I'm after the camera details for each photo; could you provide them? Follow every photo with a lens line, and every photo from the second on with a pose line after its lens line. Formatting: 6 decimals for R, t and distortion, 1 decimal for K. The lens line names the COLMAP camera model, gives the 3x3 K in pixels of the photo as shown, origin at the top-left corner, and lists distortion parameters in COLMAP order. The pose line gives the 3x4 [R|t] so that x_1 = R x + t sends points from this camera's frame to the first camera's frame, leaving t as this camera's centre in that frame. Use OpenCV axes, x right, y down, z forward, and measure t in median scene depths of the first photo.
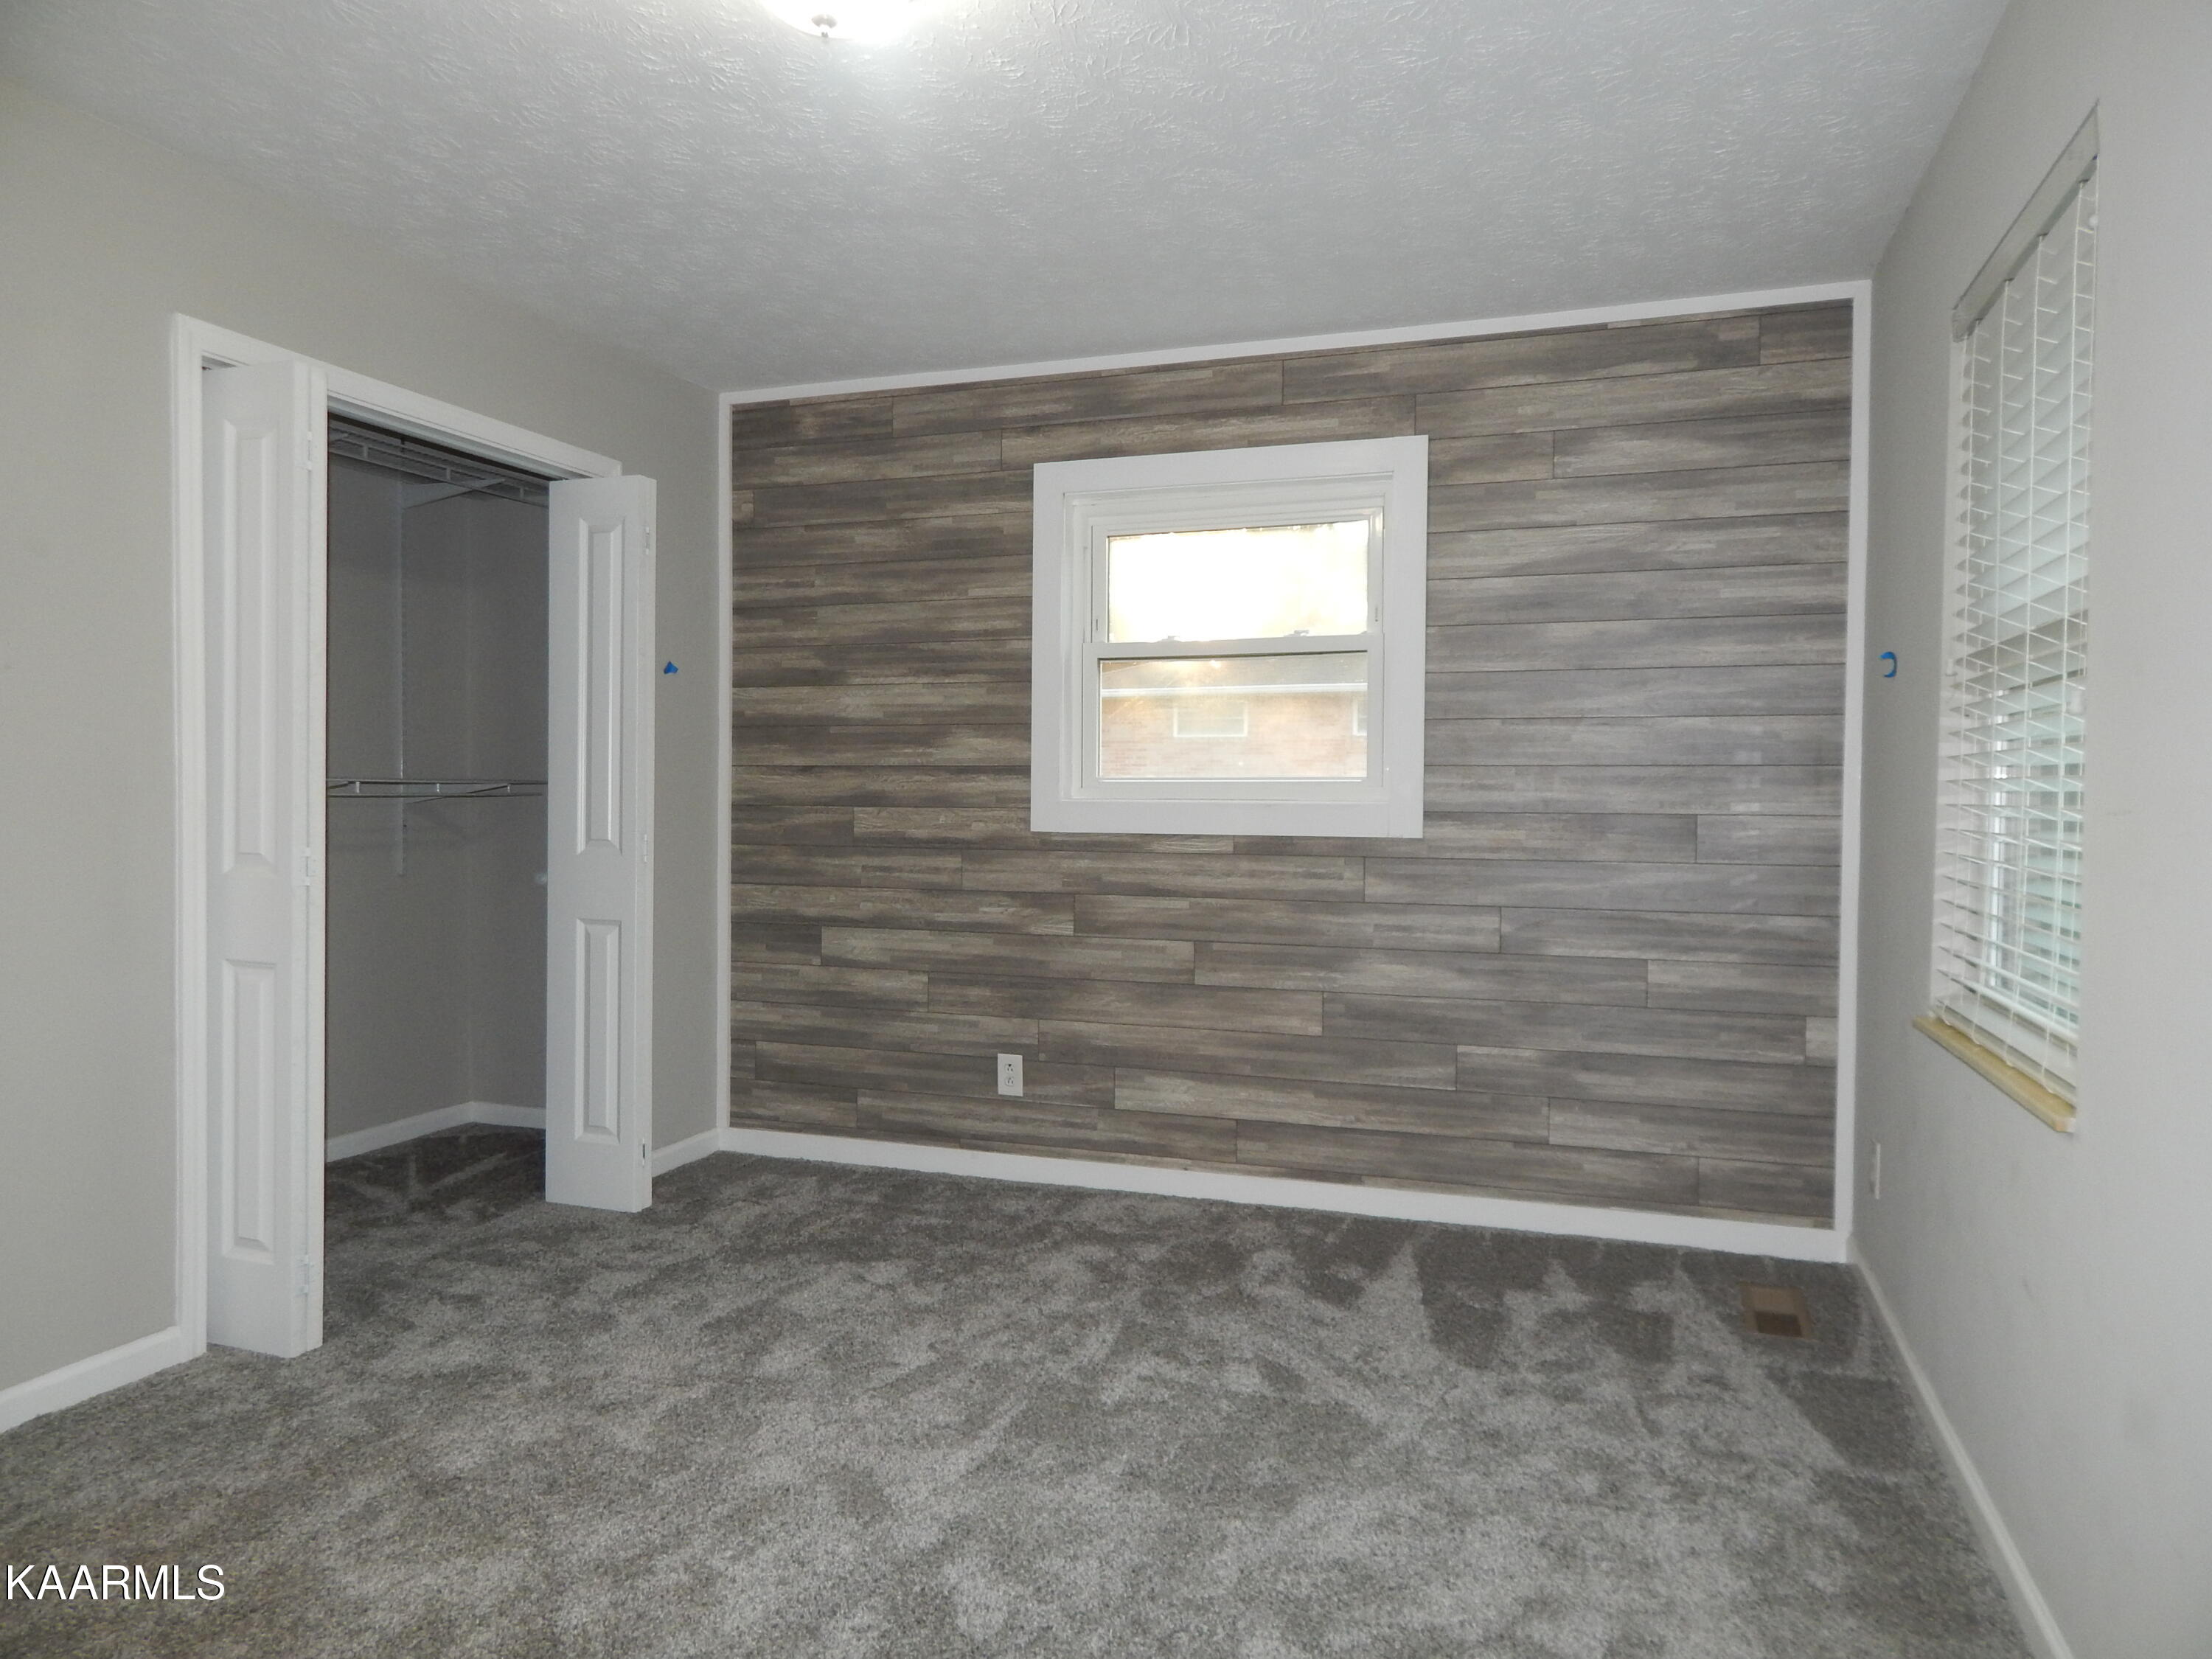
lens RADIAL K [[1456.6, 0, 1105.0], [0, 1456.6, 827.2], [0, 0, 1]] dist [0.009810, -0.015003]
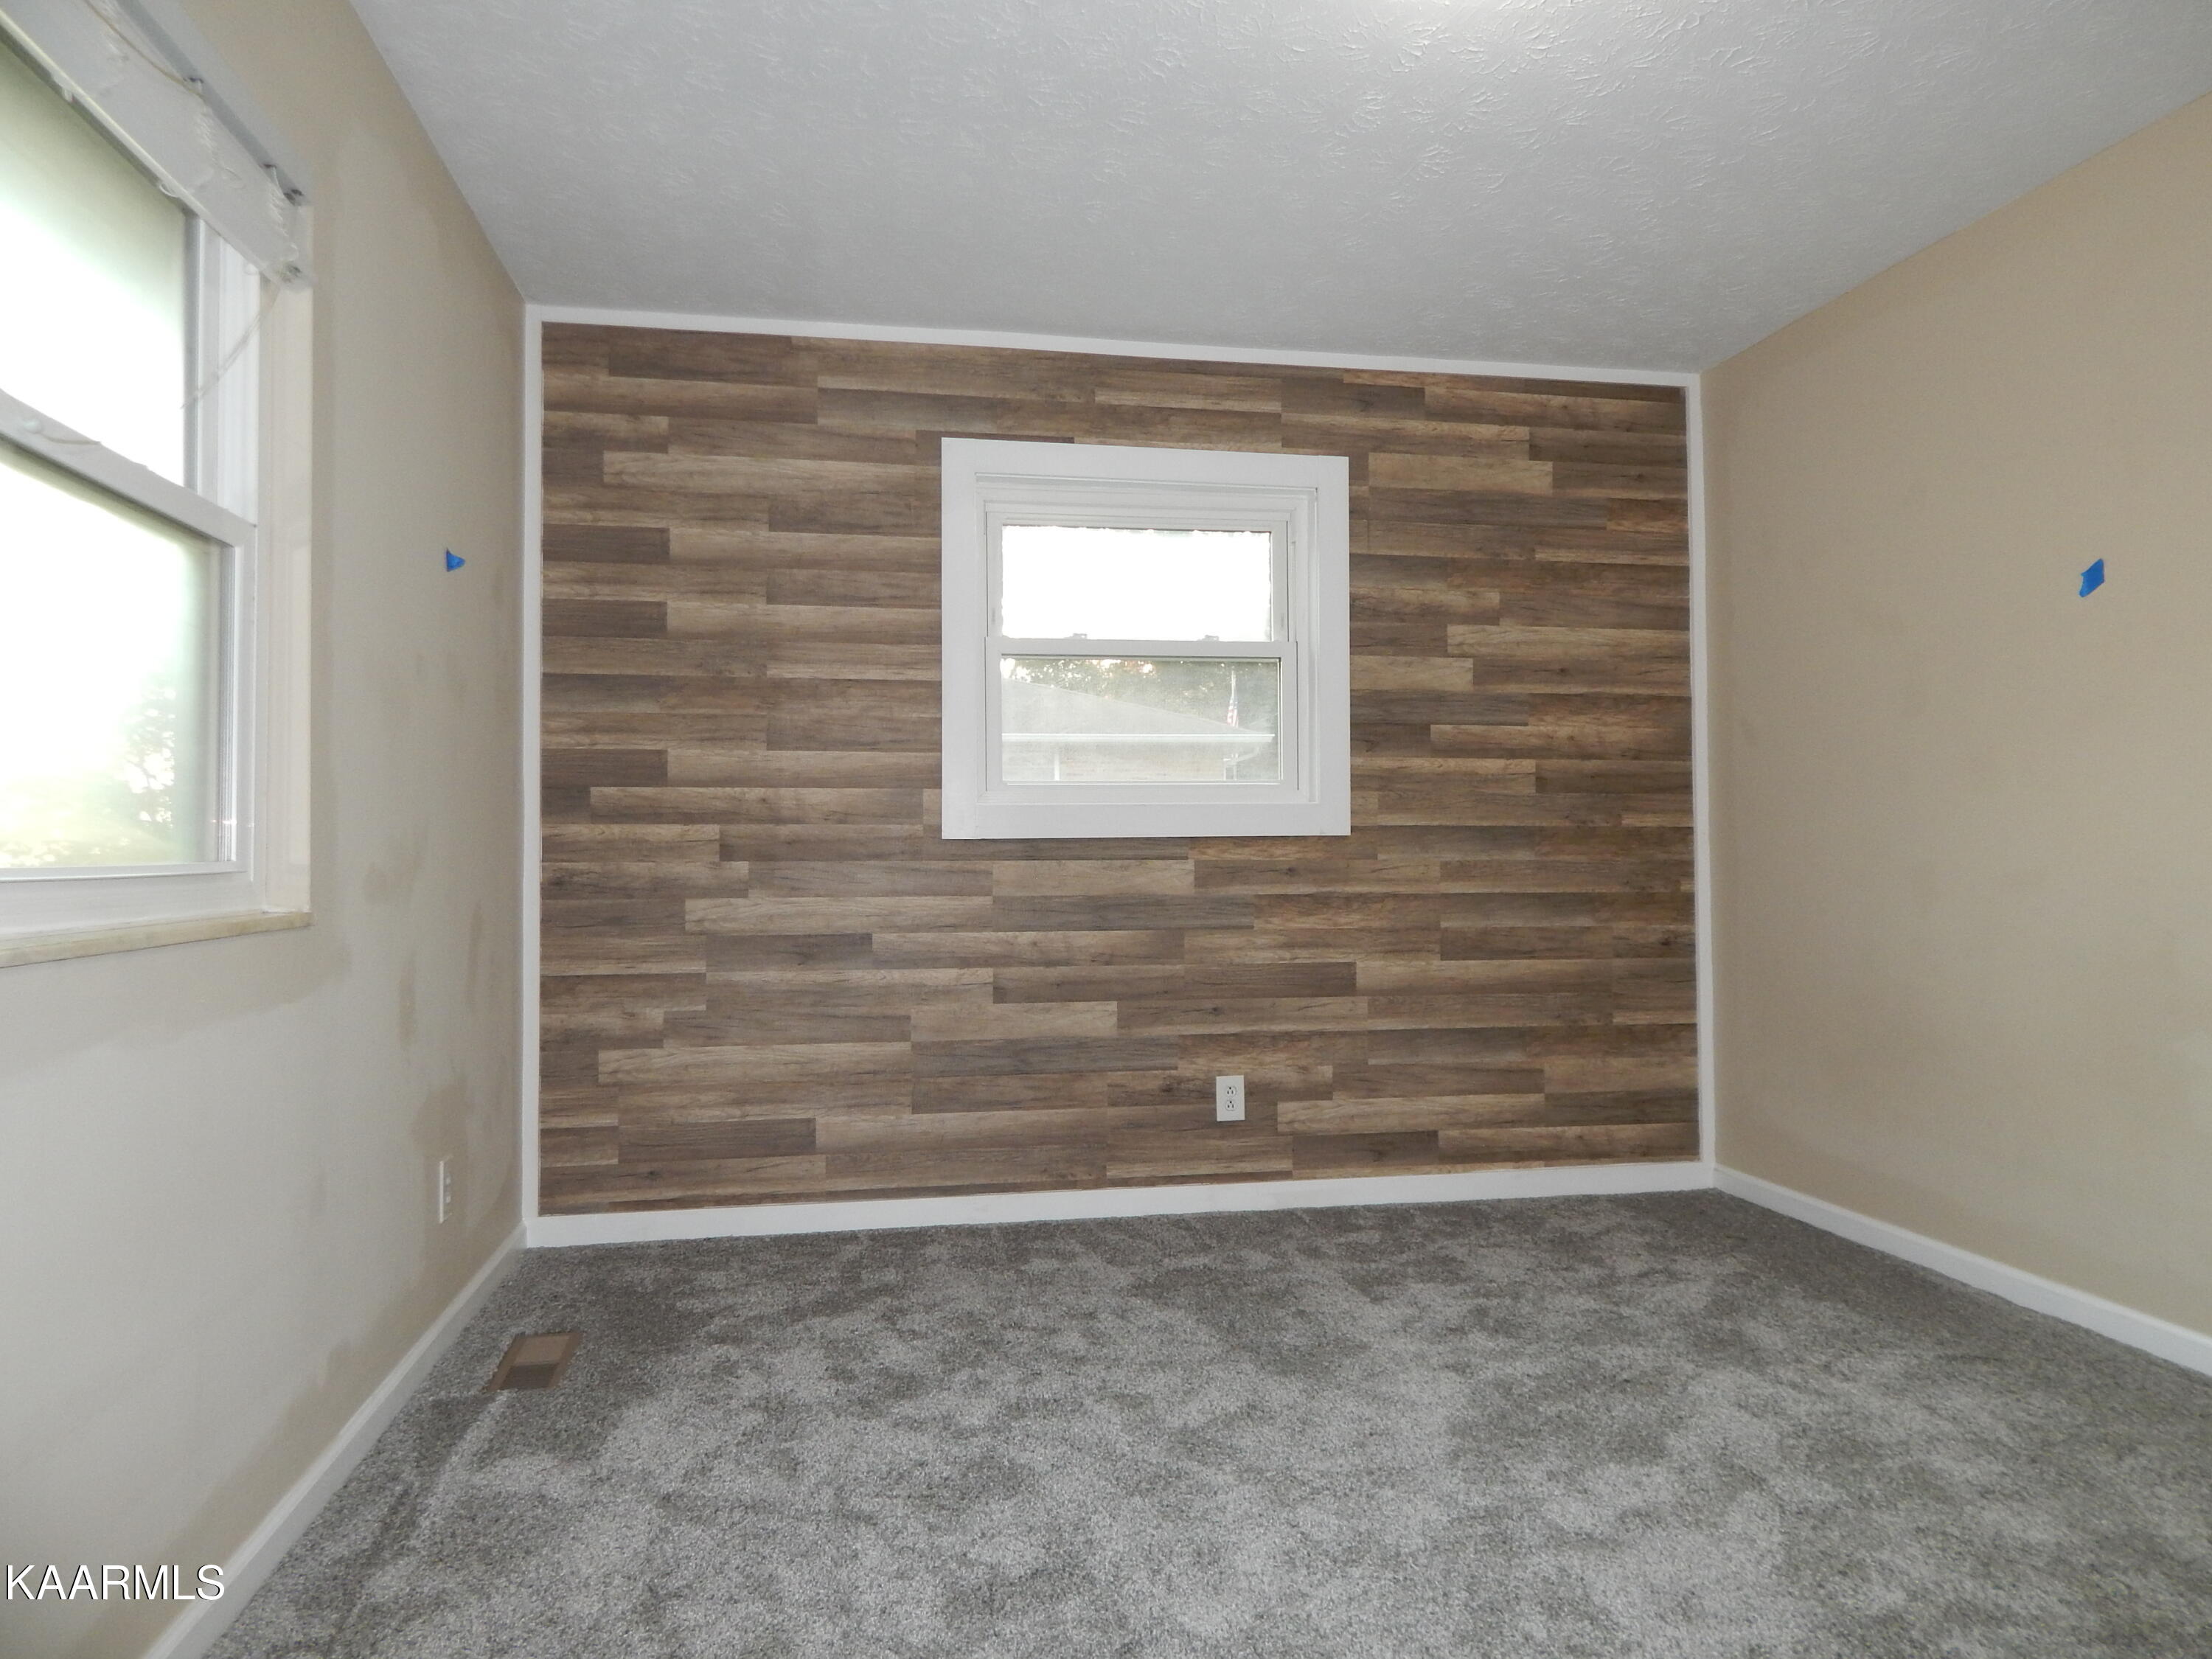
lens RADIAL K [[1456.6, 0, 1106.7], [0, 1456.6, 822.5], [0, 0, 1]] dist [0.009810, -0.015003]
pose [[0.857269, -0.021981, 0.514399, -0.450968], [0.021325, 0.999747, 0.007182, -0.013076], [-0.514427, 0.004812, 0.857521, 0.165542]]
